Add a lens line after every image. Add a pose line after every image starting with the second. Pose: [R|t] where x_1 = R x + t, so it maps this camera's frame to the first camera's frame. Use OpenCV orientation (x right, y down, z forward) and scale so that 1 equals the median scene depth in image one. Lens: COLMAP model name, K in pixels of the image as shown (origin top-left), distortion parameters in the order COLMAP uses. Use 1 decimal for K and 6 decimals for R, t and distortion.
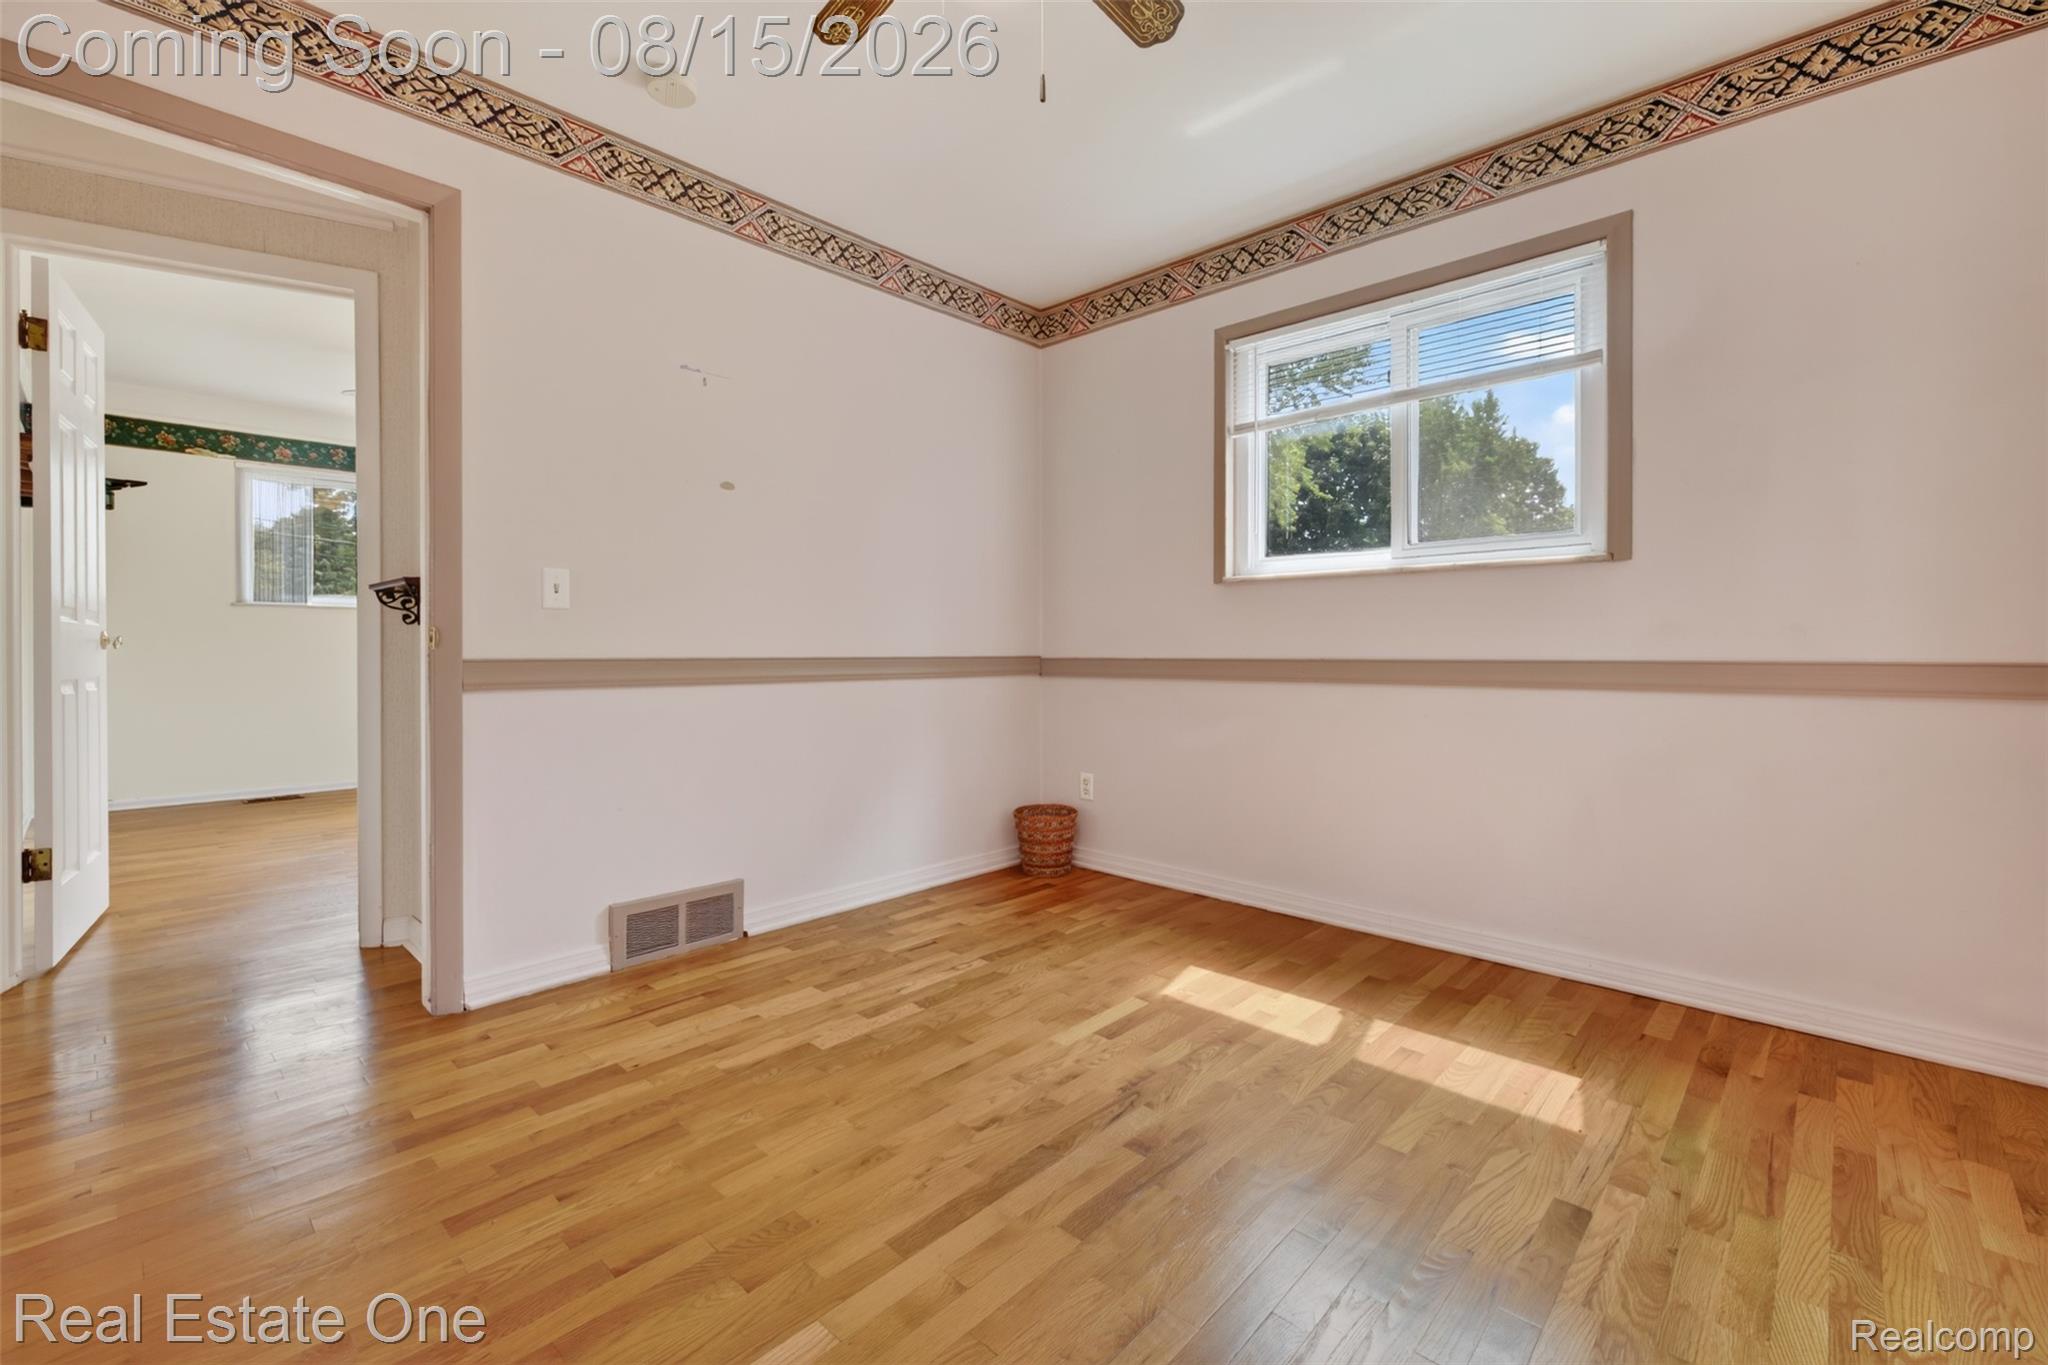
lens RADIAL K [[866.8, 0, 1020.2], [0, 866.8, 651.3], [0, 0, 1]] dist [0.001541, 0.000152]
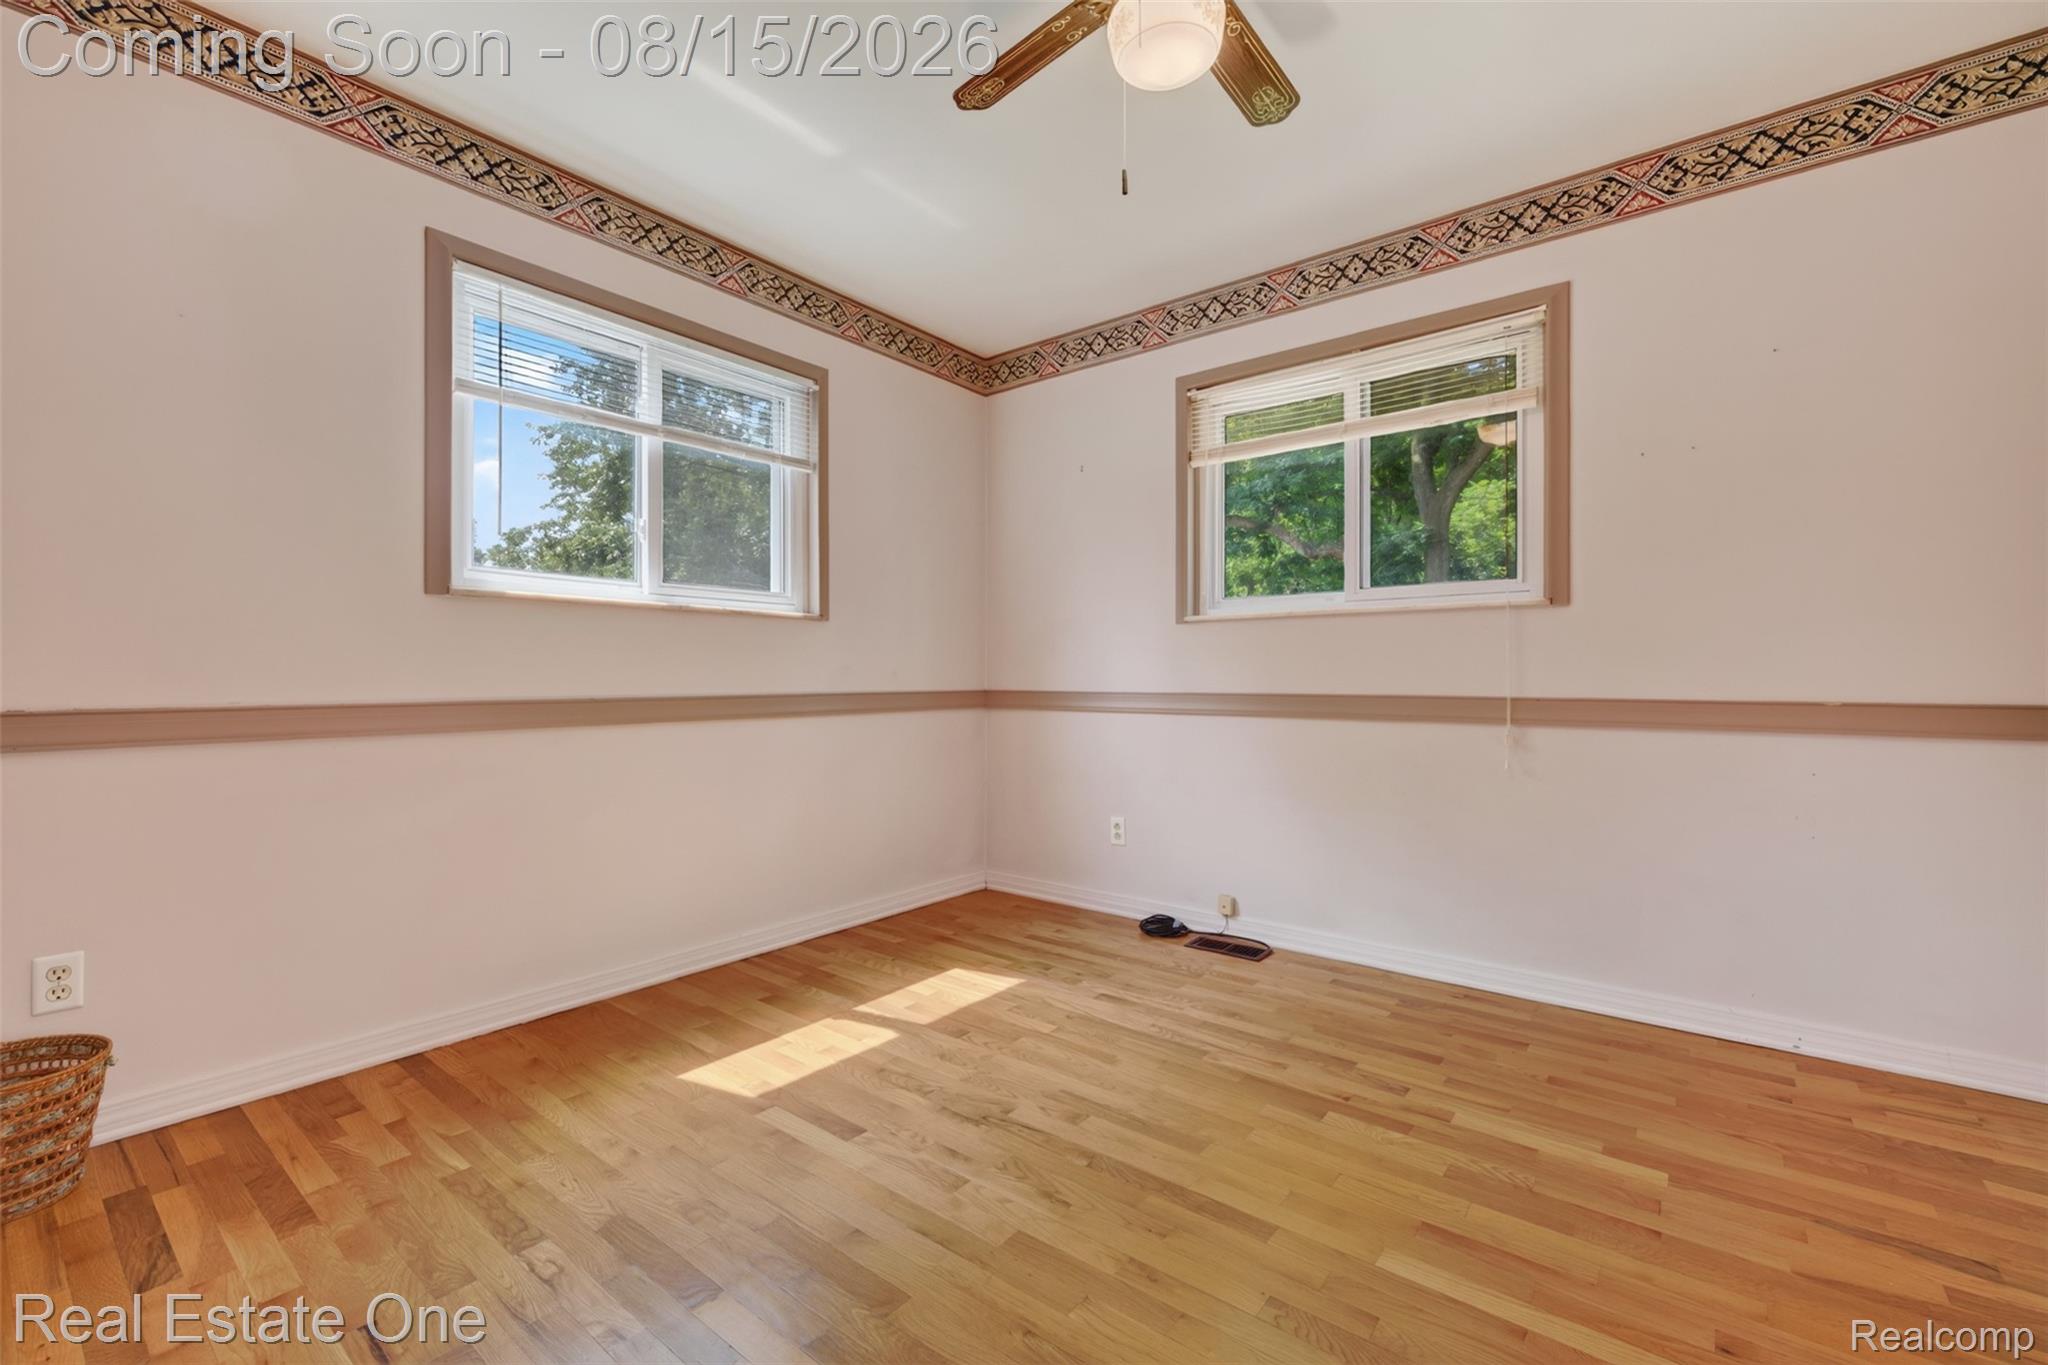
lens RADIAL K [[865.7, 0, 1024.0], [0, 865.7, 682.5], [0, 0, 1]] dist [0.000372, 0.000032]
pose [[-0.087176, -0.004513, 0.996183, -0.762199], [0.006125, 0.999968, 0.005066, -0.012395], [-0.996174, 0.006543, -0.087145, 0.885039]]
